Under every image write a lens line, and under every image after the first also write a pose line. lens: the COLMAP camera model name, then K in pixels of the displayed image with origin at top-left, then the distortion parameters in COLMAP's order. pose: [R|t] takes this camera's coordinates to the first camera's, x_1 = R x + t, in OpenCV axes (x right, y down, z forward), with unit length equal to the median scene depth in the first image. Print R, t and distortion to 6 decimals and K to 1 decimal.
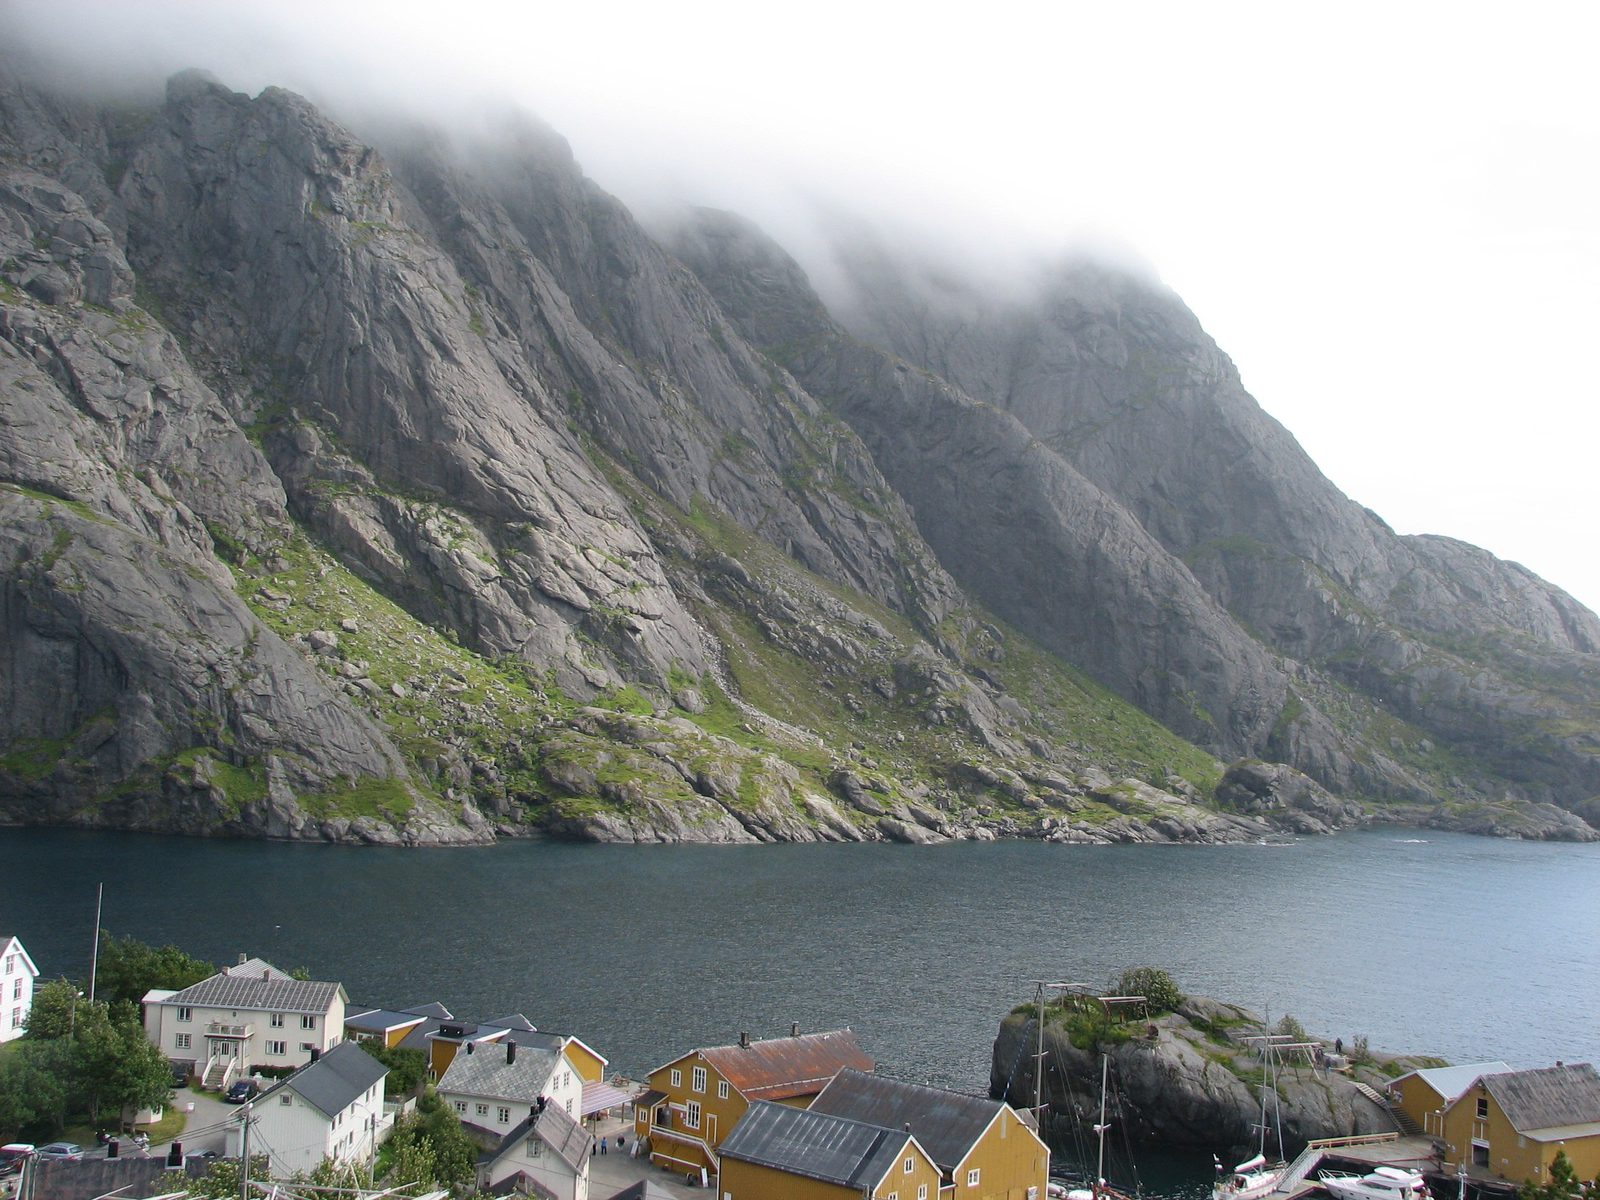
lens RADIAL K [[2024.5, 0, 800.0], [0, 2024.5, 600.0], [0, 0, 1]] dist [-0.143287, 0.352702]
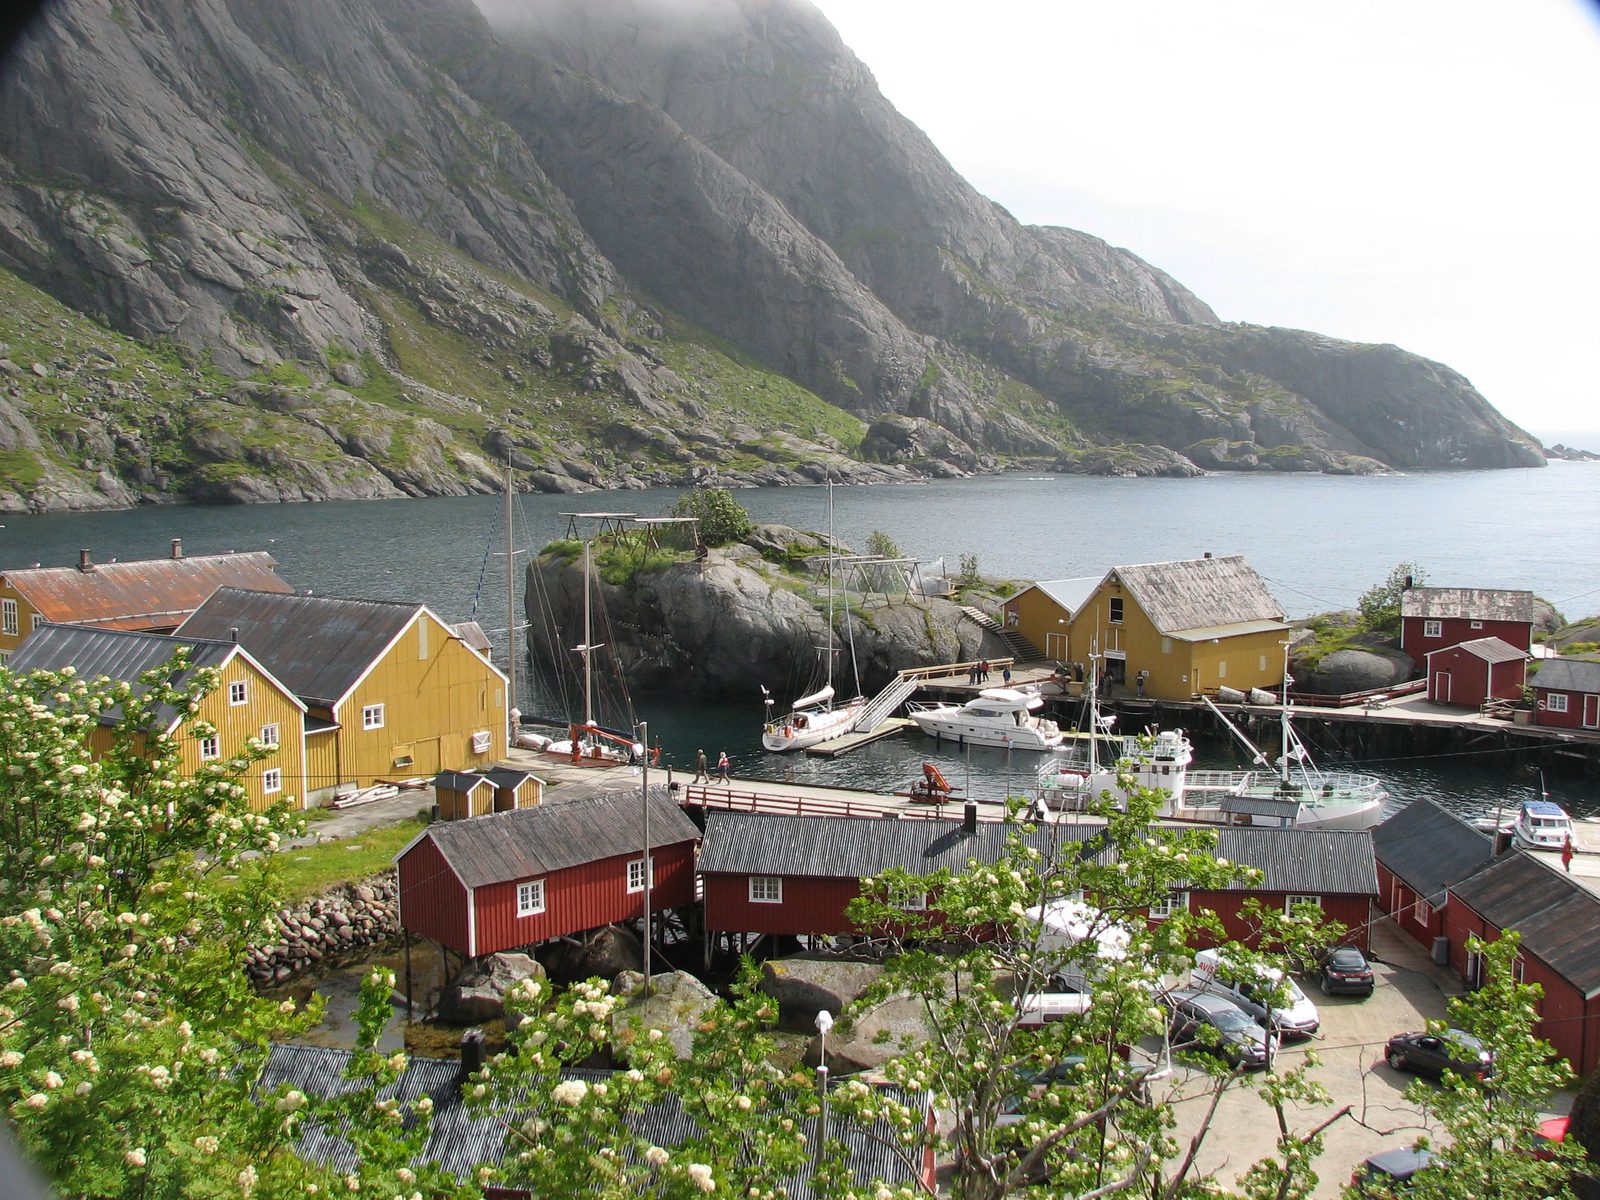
lens RADIAL K [[1720.4, 0, 804.3], [0, 1720.4, 597.8], [0, 0, 1]] dist [-0.212344, 0.312386]
pose [[0.986461, -0.059614, 0.152780, 0.034896], [0.036764, 0.988268, 0.148239, 0.041938], [-0.159825, -0.140615, 0.977079, 0.106825]]
